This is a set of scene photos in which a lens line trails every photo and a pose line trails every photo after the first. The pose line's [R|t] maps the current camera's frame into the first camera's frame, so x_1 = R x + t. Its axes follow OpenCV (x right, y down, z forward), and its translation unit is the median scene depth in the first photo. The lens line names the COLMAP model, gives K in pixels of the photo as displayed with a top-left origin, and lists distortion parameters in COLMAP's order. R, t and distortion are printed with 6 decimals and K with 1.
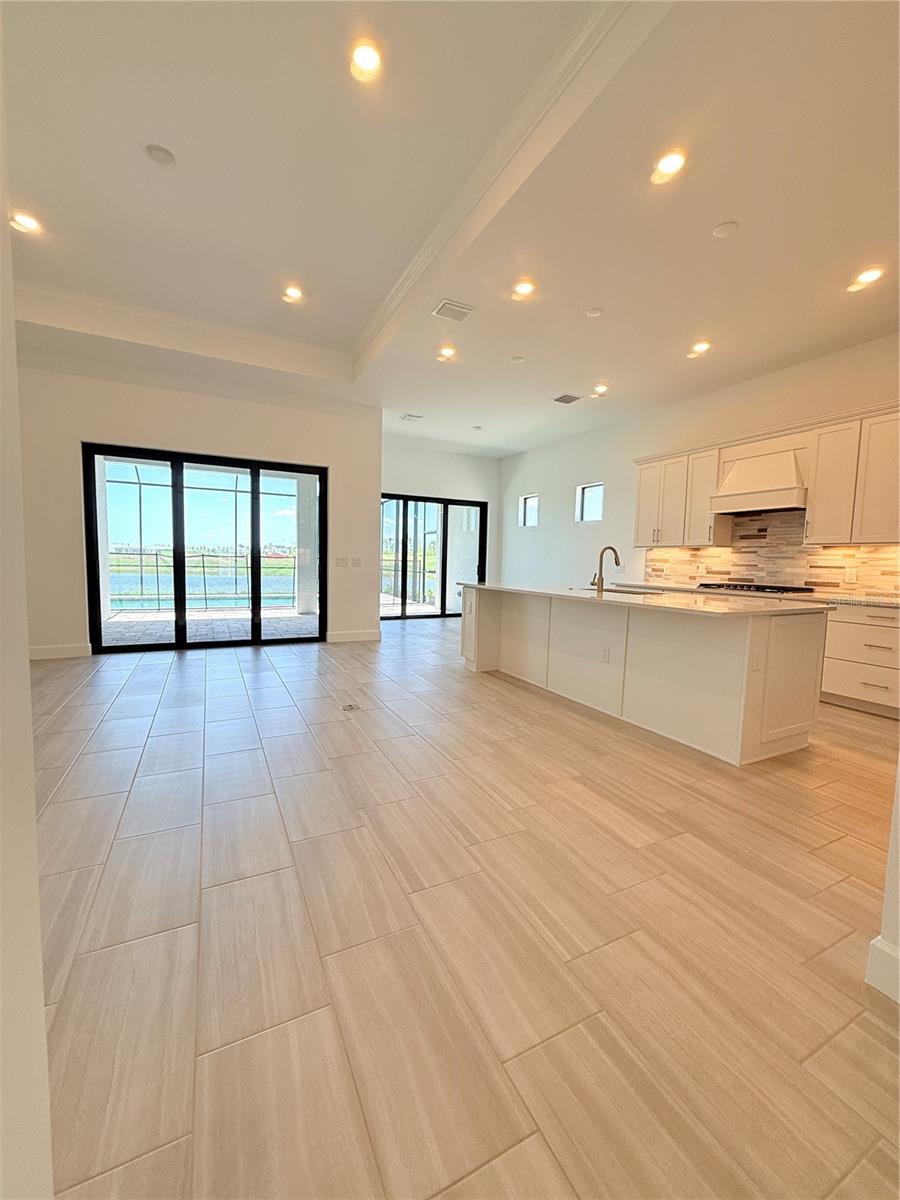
lens RADIAL K [[479.8, 0, 451.6], [0, 479.8, 598.8], [0, 0, 1]] dist [-0.000793, 0.000368]
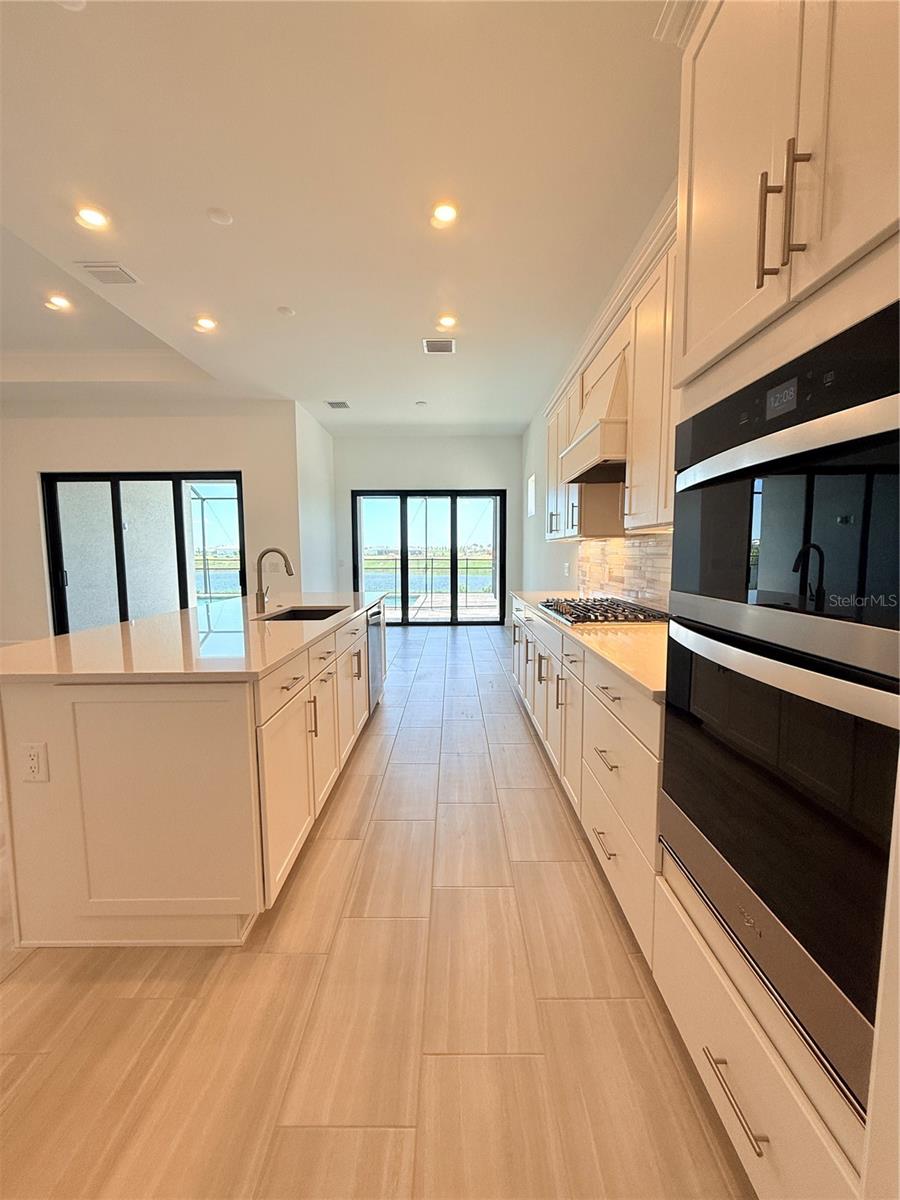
lens RADIAL K [[479.8, 0, 451.6], [0, 479.8, 598.8], [0, 0, 1]] dist [-0.000793, 0.000368]
pose [[0.890552, 0.016355, -0.454587, 0.642711], [-0.012354, 0.999854, 0.011770, -0.034374], [0.454713, -0.004866, 0.890625, 0.363071]]
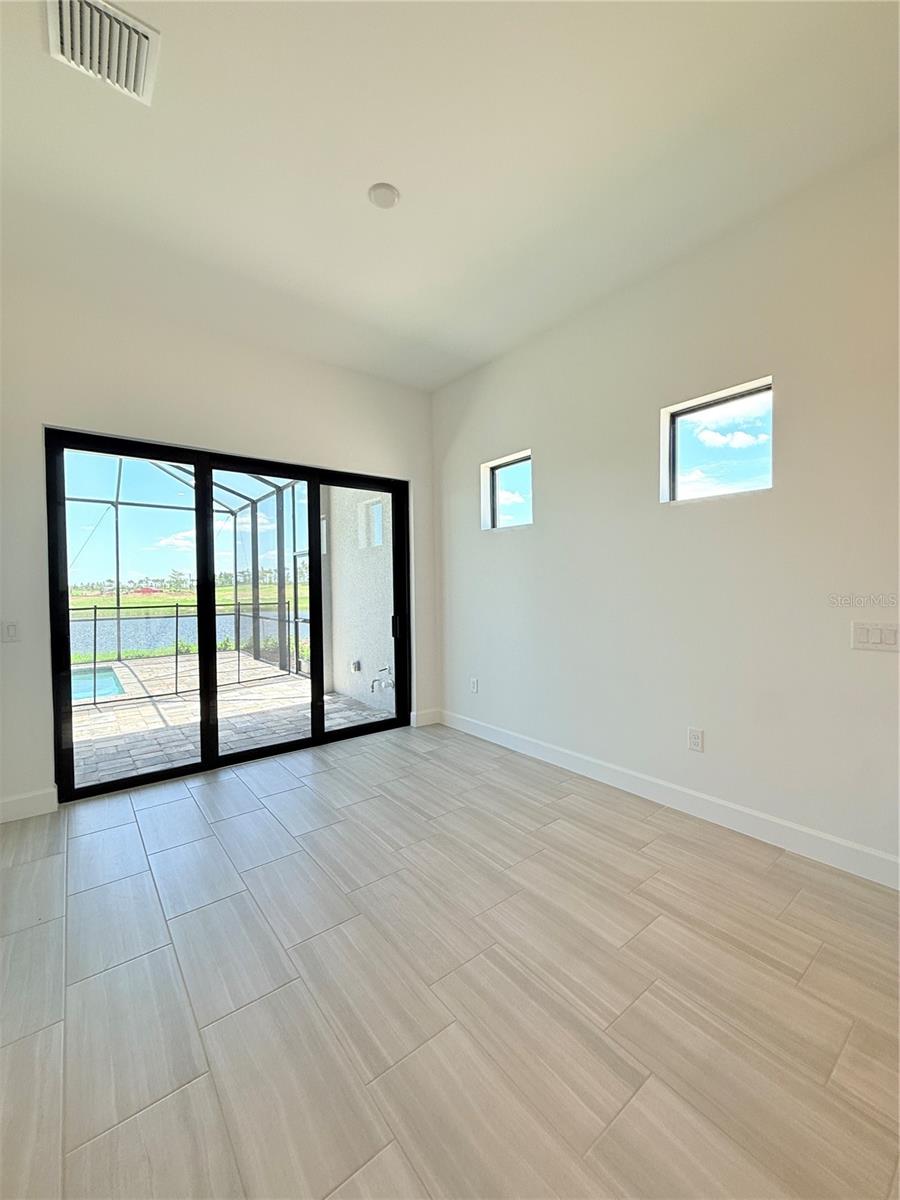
lens RADIAL K [[479.8, 0, 451.6], [0, 479.8, 598.8], [0, 0, 1]] dist [-0.000793, 0.000368]
pose [[0.979452, -0.039143, 0.197845, 0.033189], [0.050116, 0.997453, -0.050759, -0.105307], [-0.195354, 0.059632, 0.978918, 0.928312]]
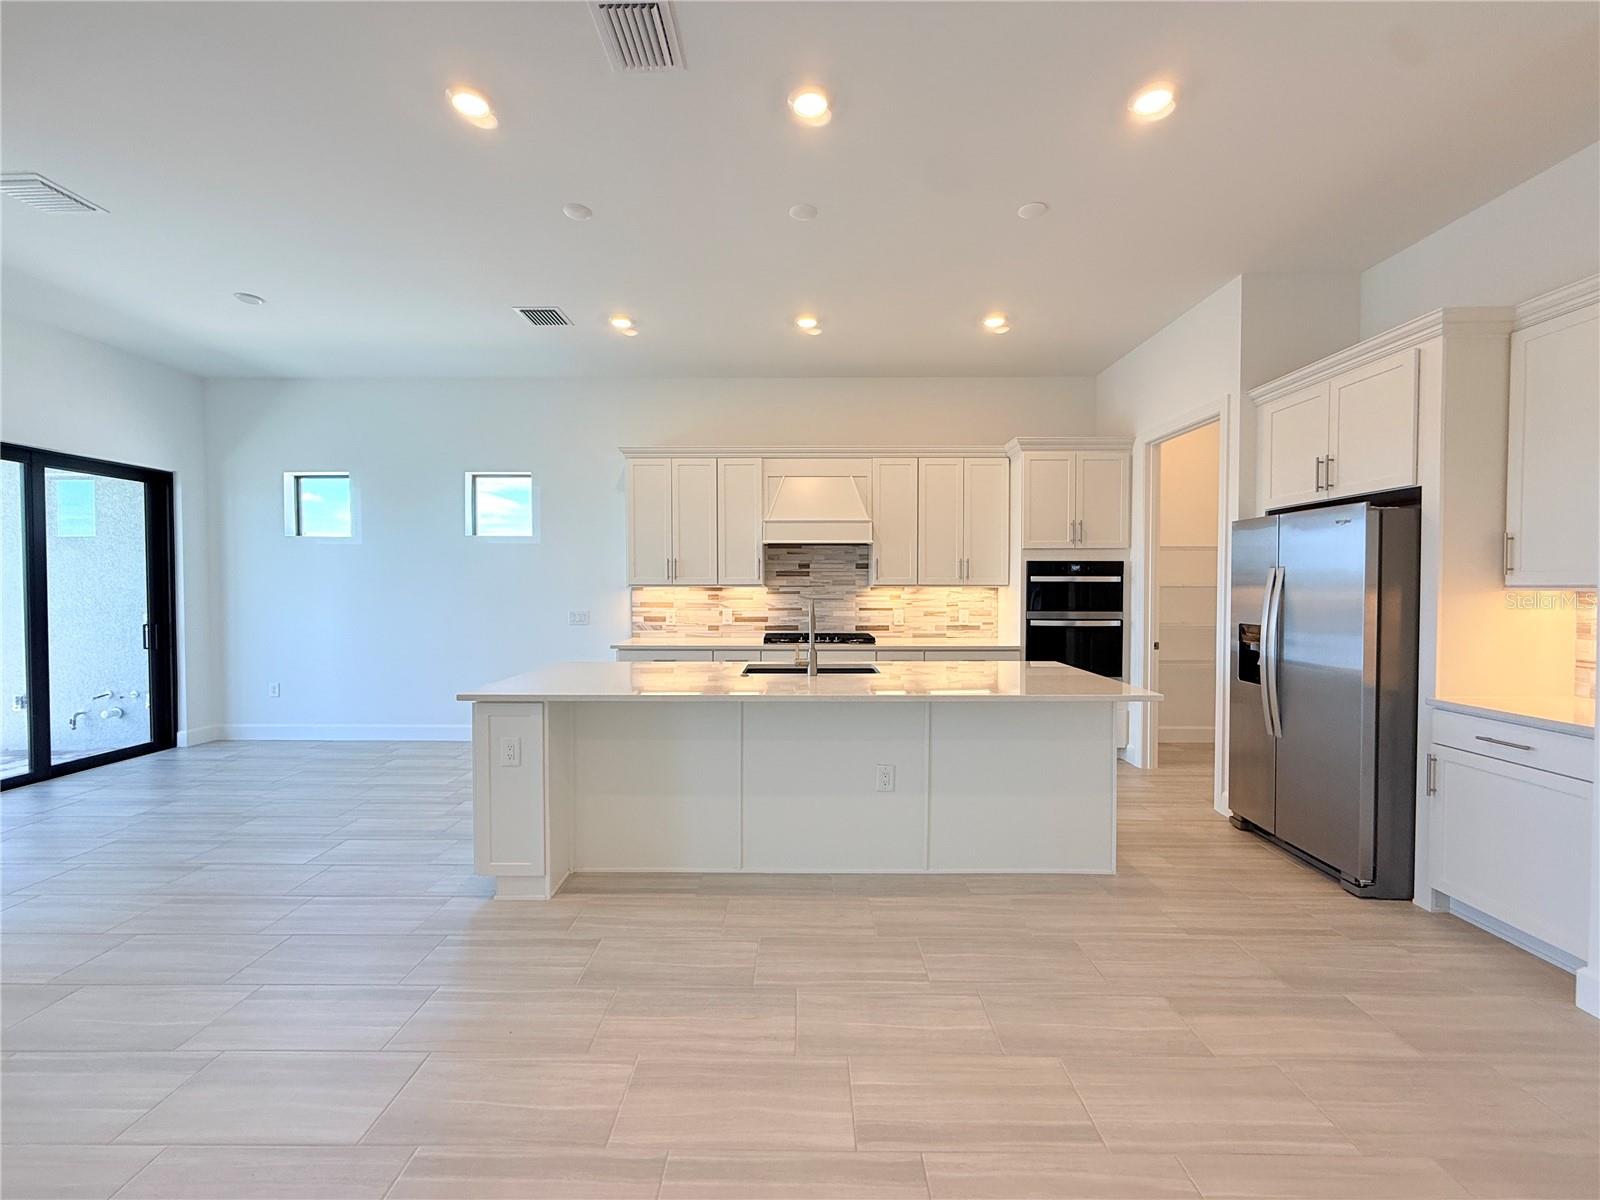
lens RADIAL K [[639.7, 0, 797.3], [0, 639.7, 598.1], [0, 0, 1]] dist [-0.000793, 0.000368]
pose [[0.459283, -0.040463, 0.887368, -0.298108], [0.083409, 0.996513, 0.002270, -0.083554], [-0.884365, 0.072972, 0.461056, 0.465843]]
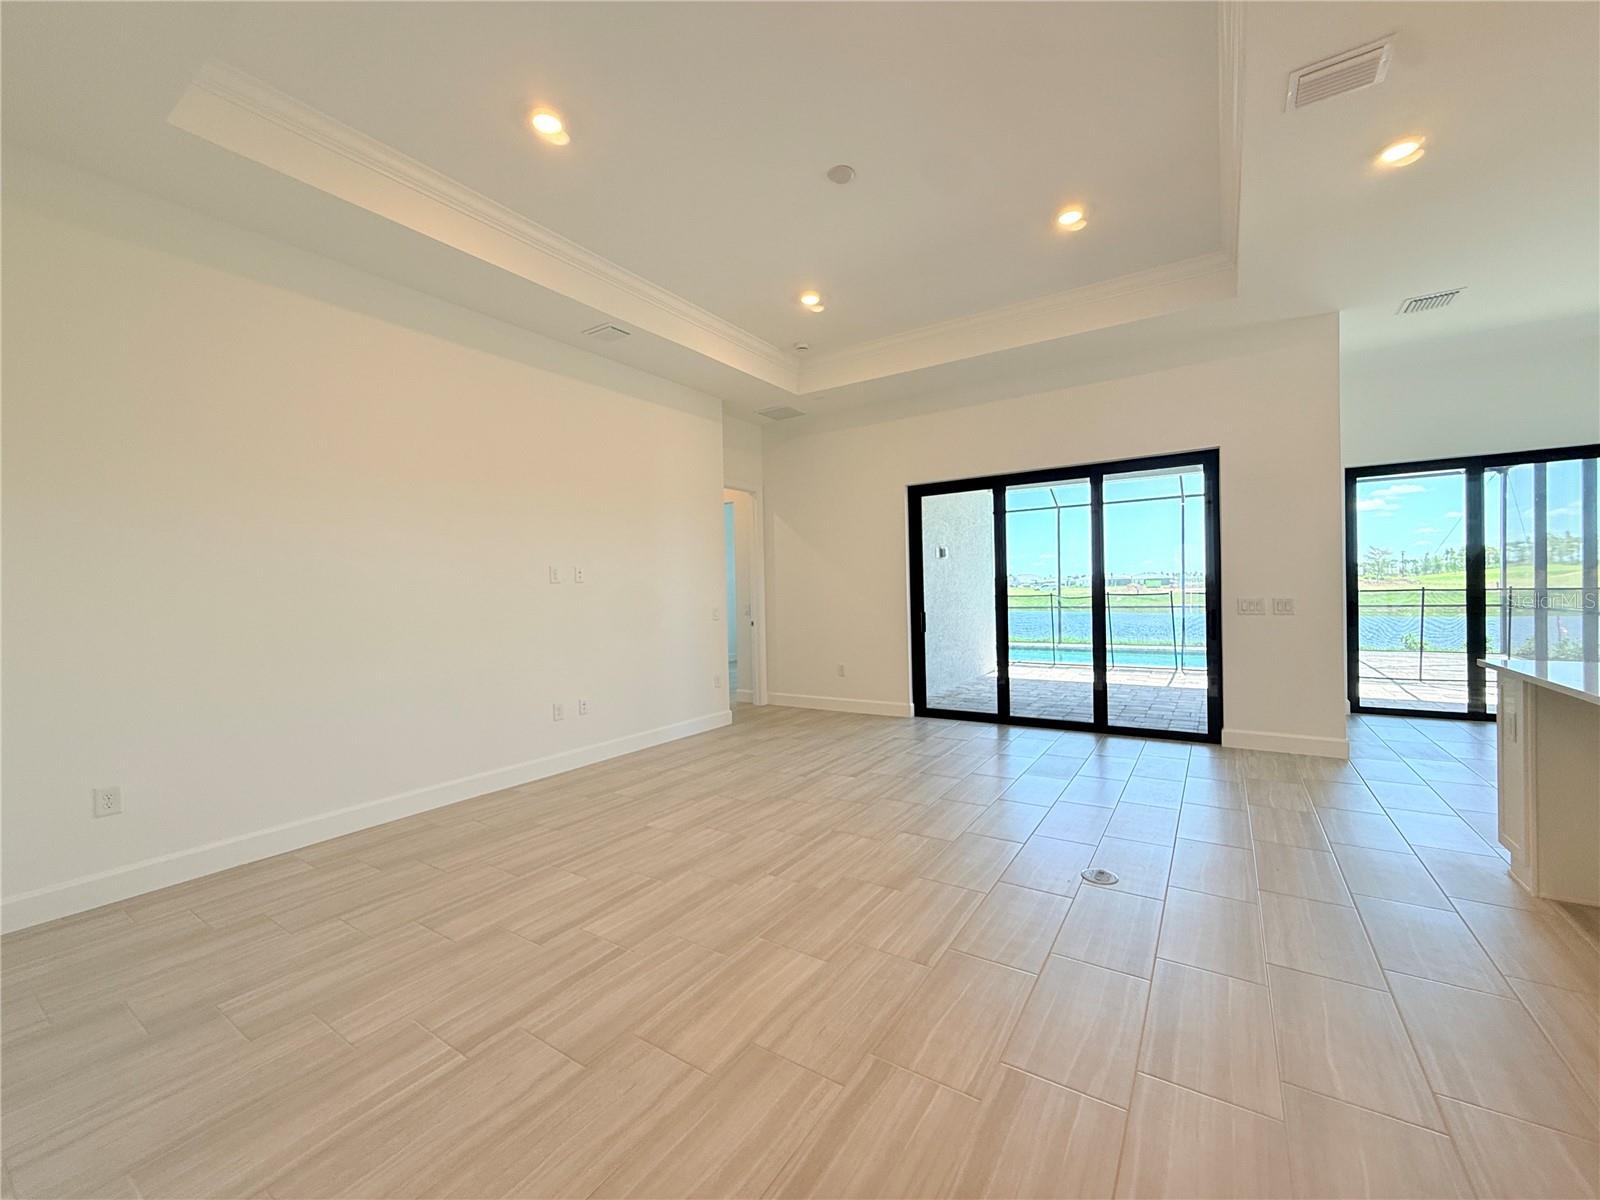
lens RADIAL K [[639.5, 0, 796.1], [0, 639.5, 599.9], [0, 0, 1]] dist [-0.000715, -0.000018]
pose [[0.492901, -0.022886, -0.869785, 0.186448], [-0.035581, 0.998288, -0.046431, -0.036193], [0.869358, 0.053834, 0.491242, 0.191365]]
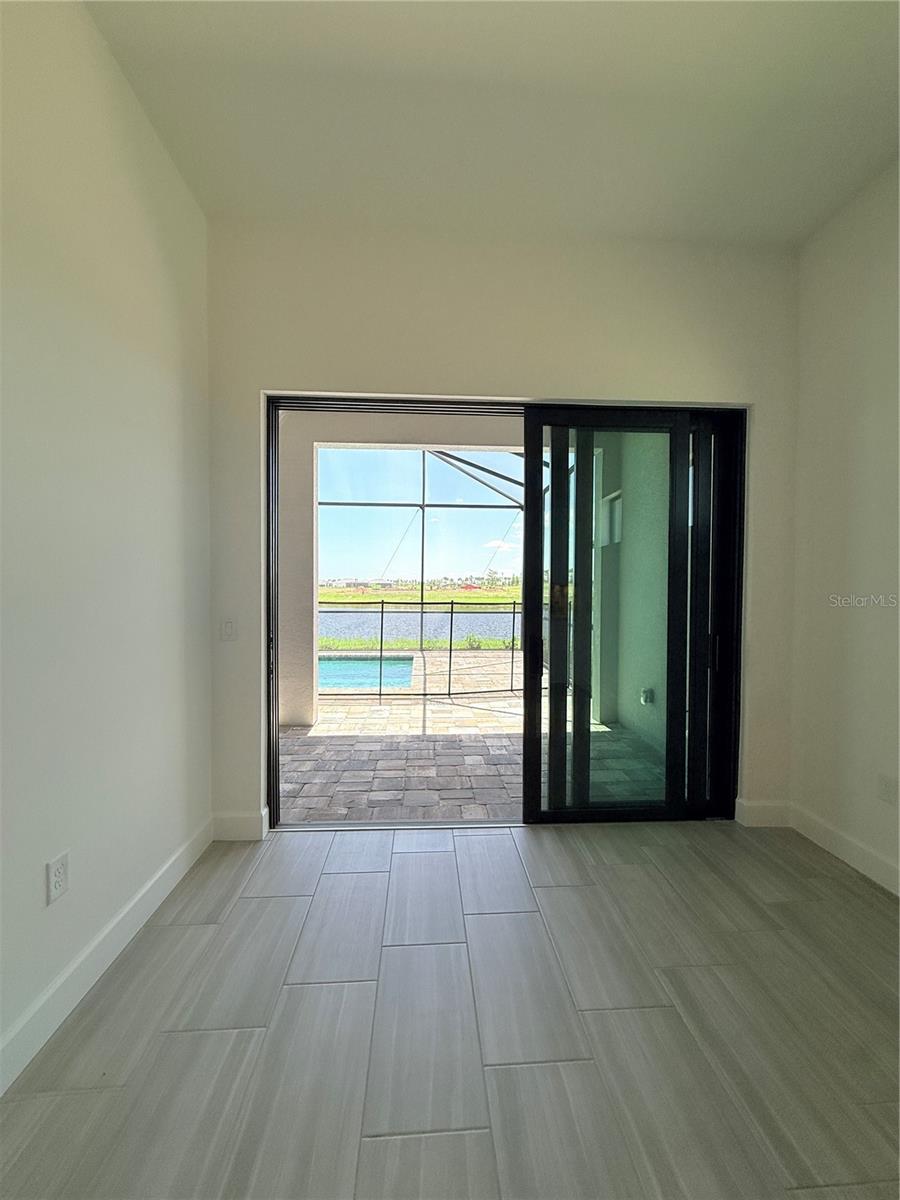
lens RADIAL K [[479.6, 0, 447.6], [0, 479.6, 597.0], [0, 0, 1]] dist [-0.000715, -0.000018]
pose [[0.914973, -0.008390, -0.403427, 0.048607], [-0.018236, 0.997902, -0.062114, -0.125251], [0.403102, 0.064190, 0.912901, 1.177181]]
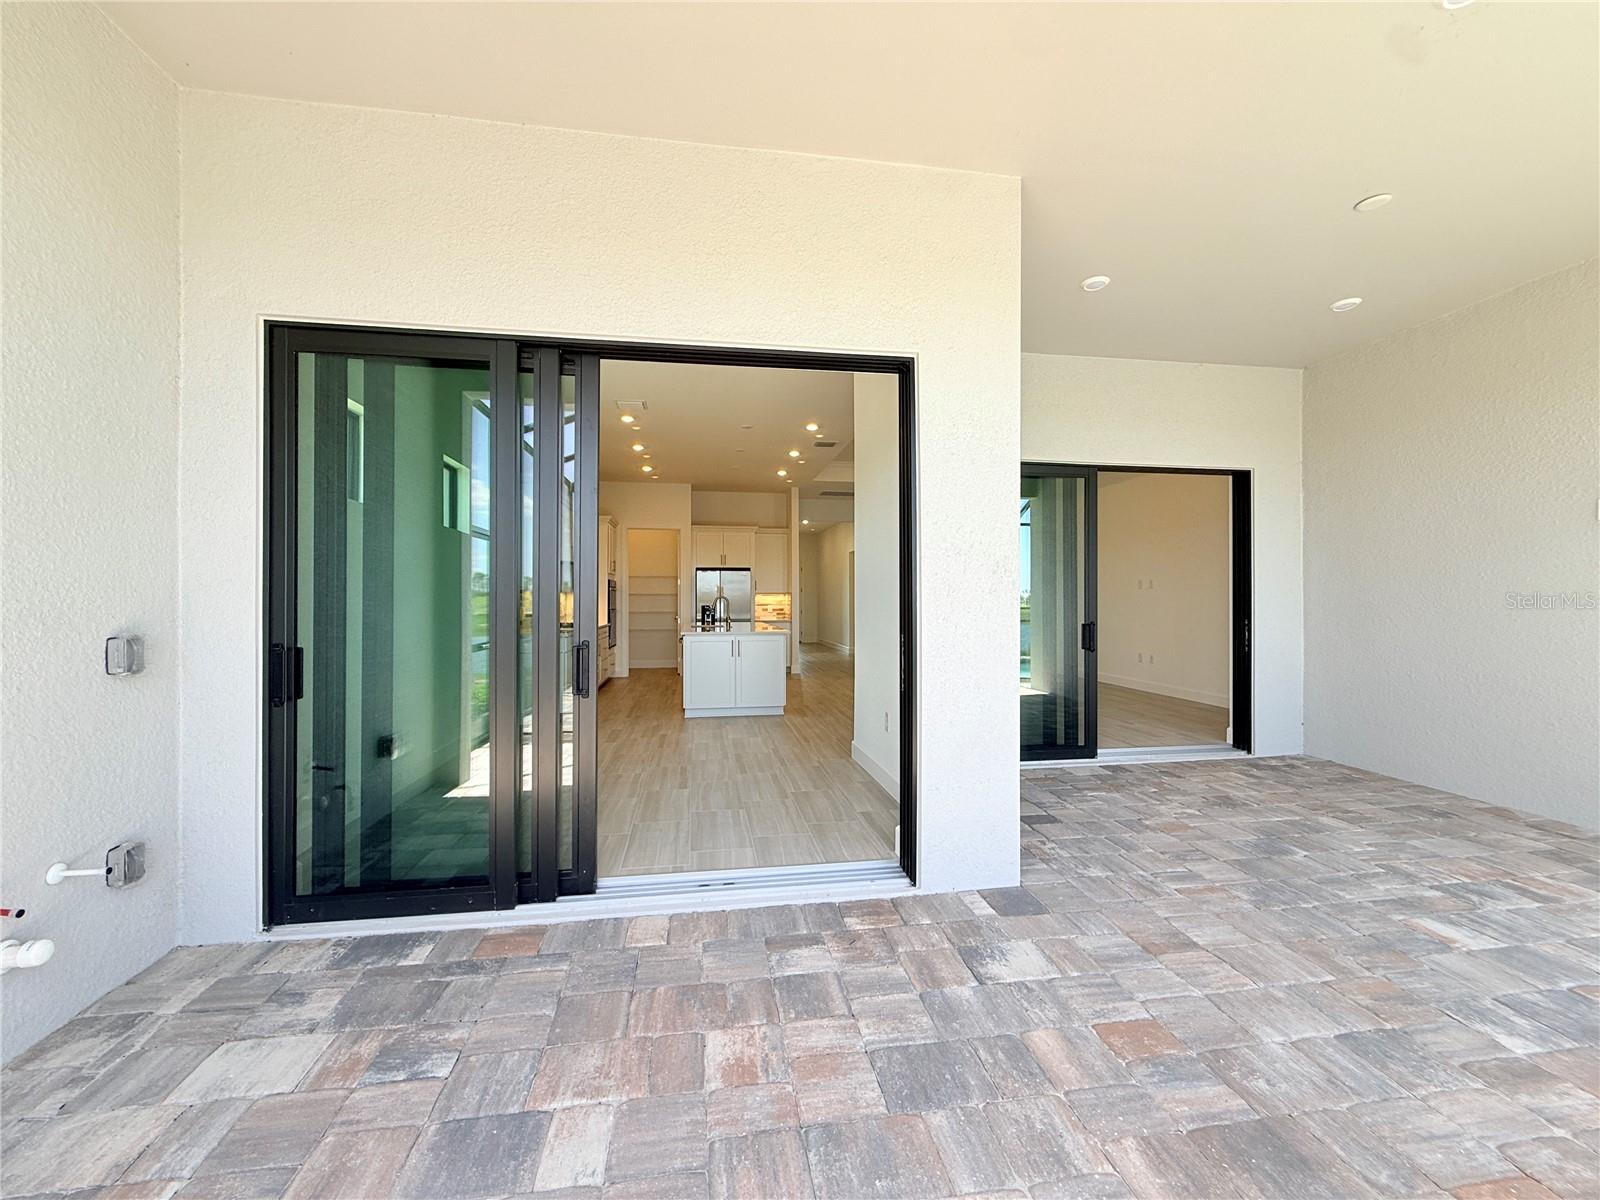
lens RADIAL K [[639.7, 0, 797.3], [0, 639.7, 598.1], [0, 0, 1]] dist [-0.000793, 0.000368]
pose [[-0.951464, -0.020743, 0.307059, -0.372924], [0.004255, 0.996744, 0.080520, -0.192925], [-0.307730, 0.077919, -0.948278, 2.064299]]
